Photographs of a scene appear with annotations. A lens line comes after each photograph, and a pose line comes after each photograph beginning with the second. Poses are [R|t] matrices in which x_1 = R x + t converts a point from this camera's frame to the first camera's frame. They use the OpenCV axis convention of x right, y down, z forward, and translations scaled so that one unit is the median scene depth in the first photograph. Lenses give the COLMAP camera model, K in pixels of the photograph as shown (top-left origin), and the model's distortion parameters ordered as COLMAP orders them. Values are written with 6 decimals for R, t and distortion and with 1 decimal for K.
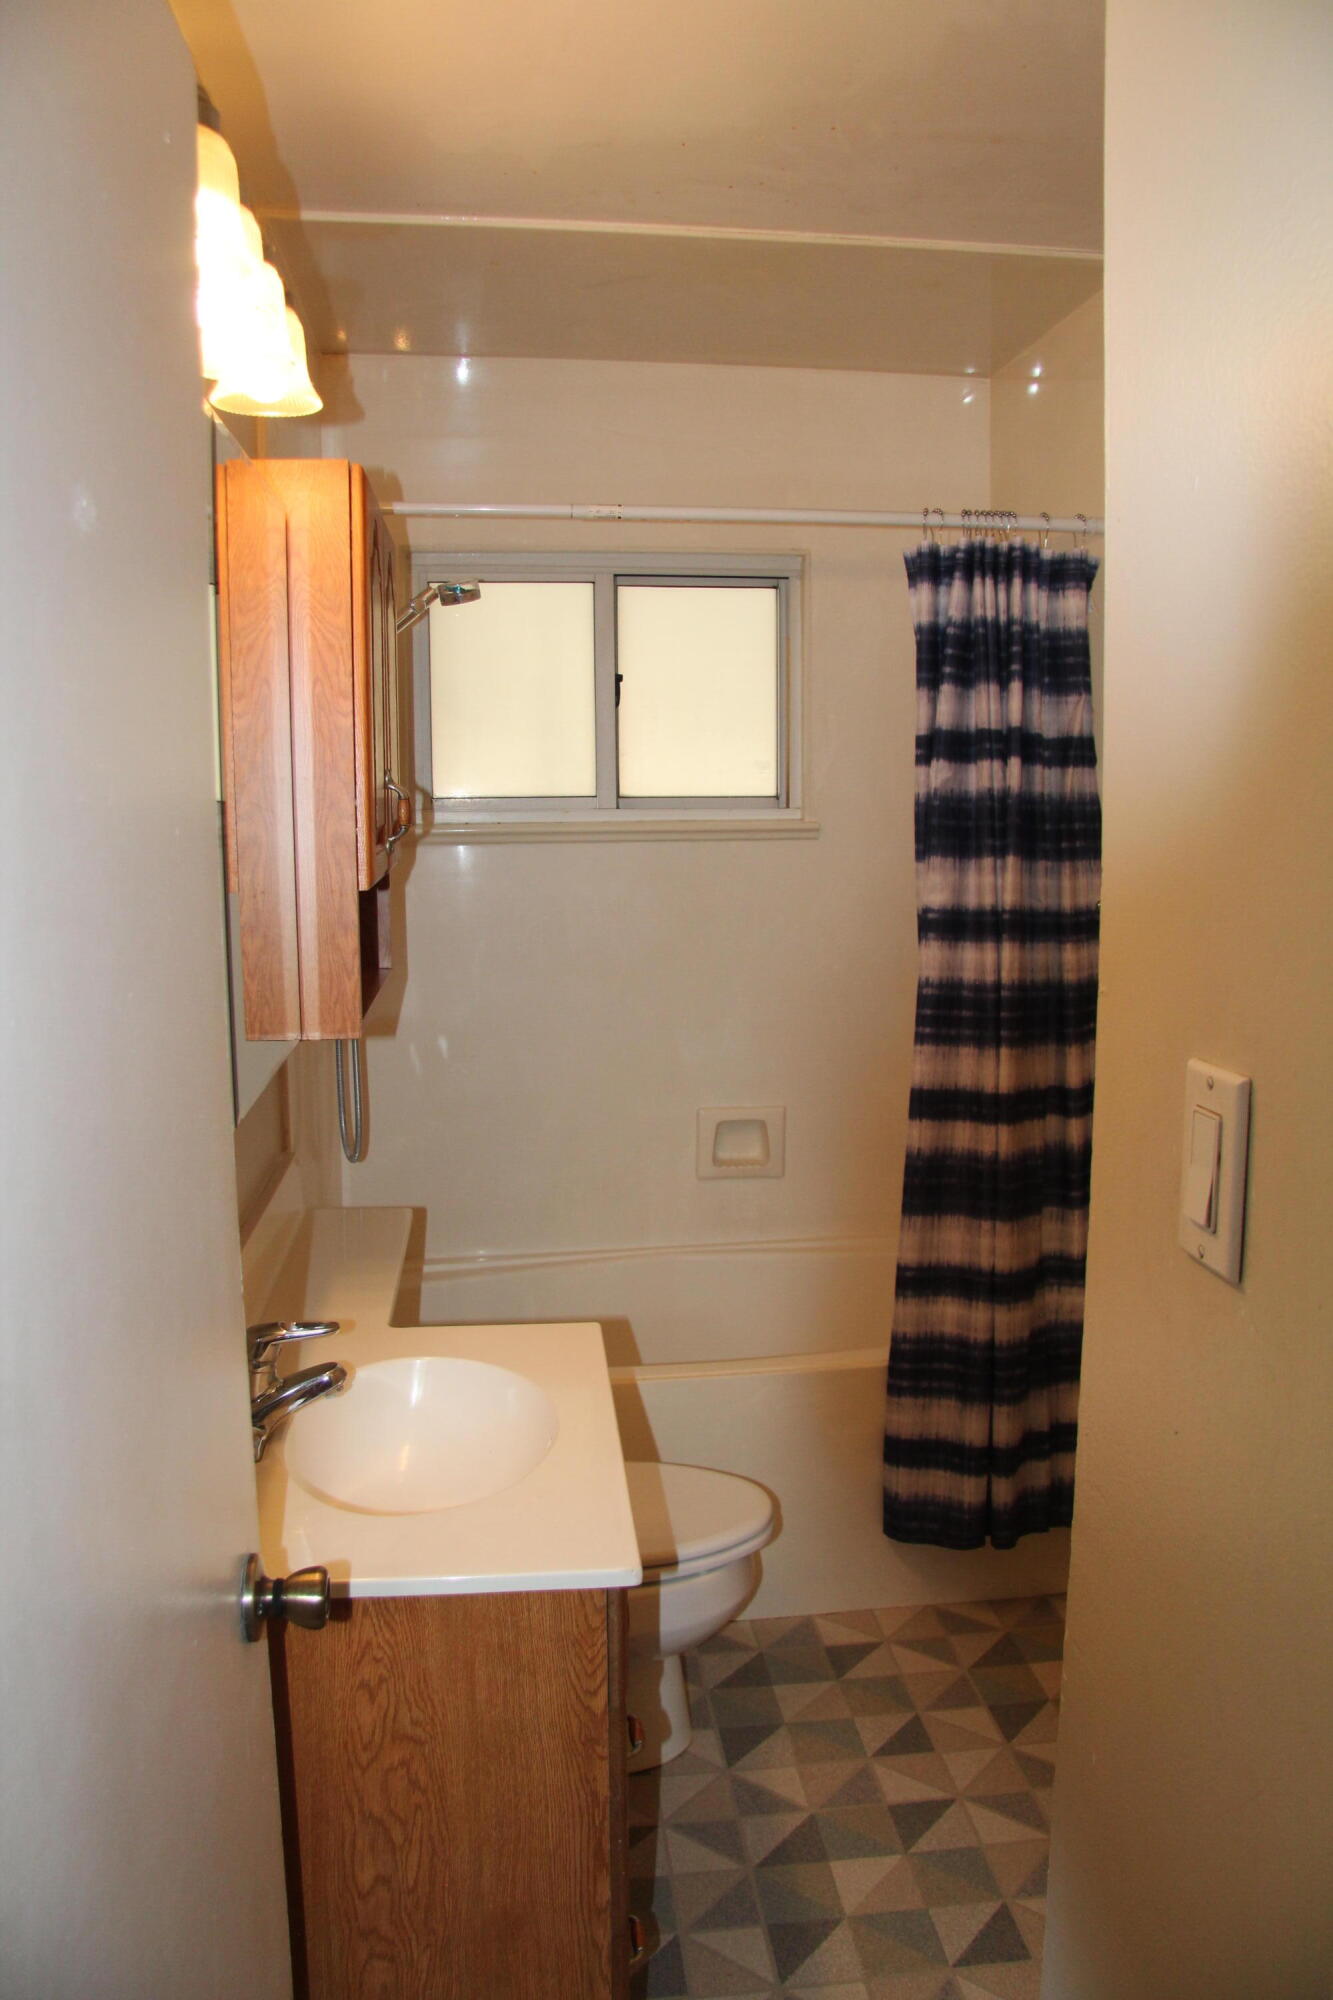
lens RADIAL K [[1576.7, 0, 666.5], [0, 1576.7, 1000.0], [0, 0, 1]] dist [-0.186817, 0.160688]
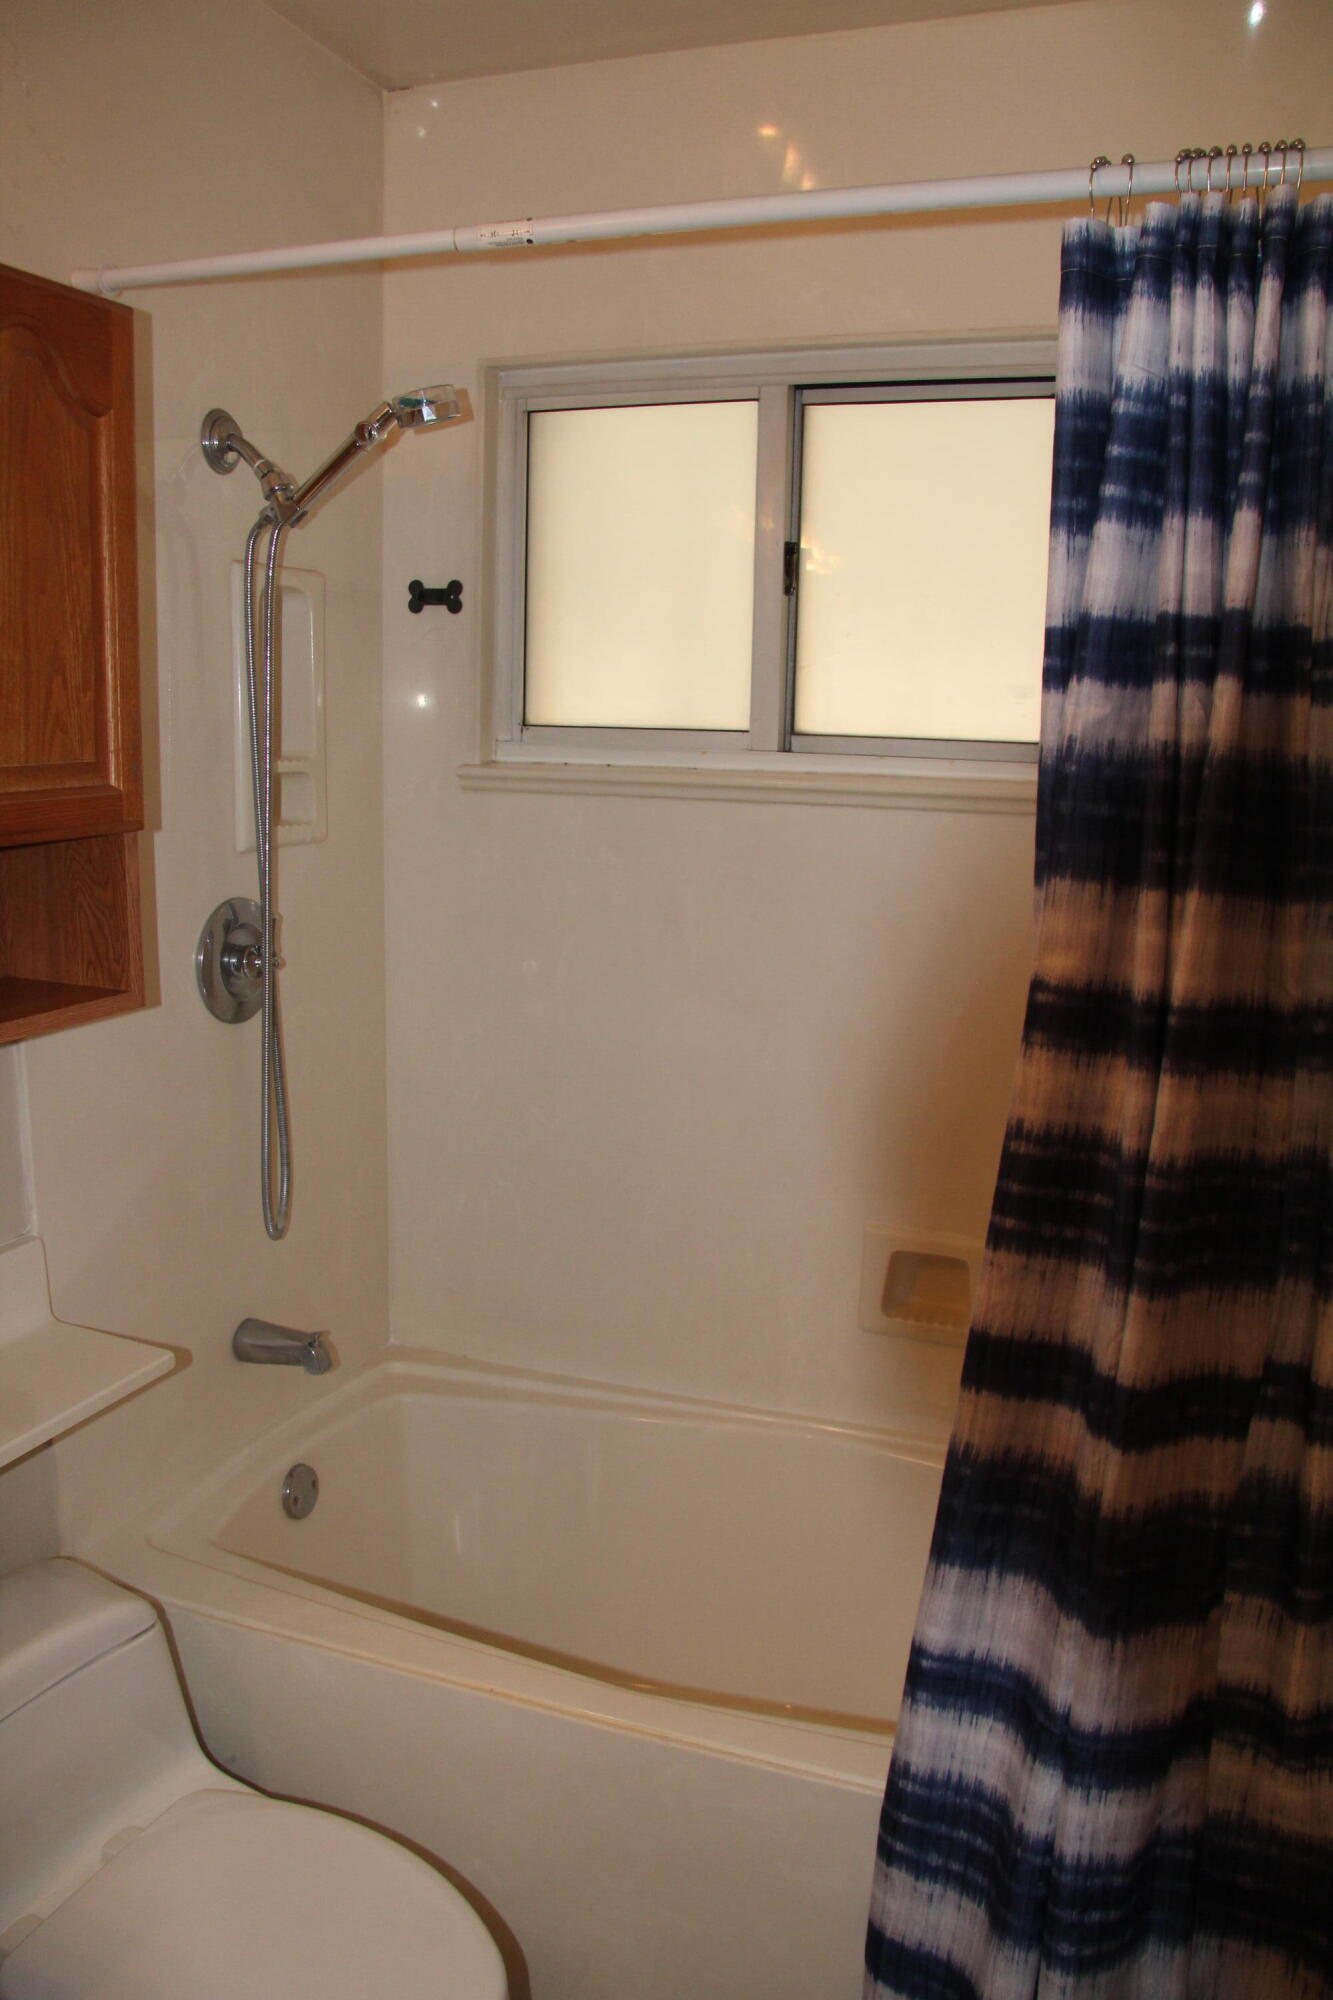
lens RADIAL K [[1528.7, 0, 666.5], [0, 1528.7, 1000.0], [0, 0, 1]] dist [-0.170757, 0.111101]
pose [[0.878356, 0.114080, -0.464194, 0.287396], [-0.089494, 0.993179, 0.074741, -0.078175], [0.469554, -0.024106, 0.882575, 0.527342]]
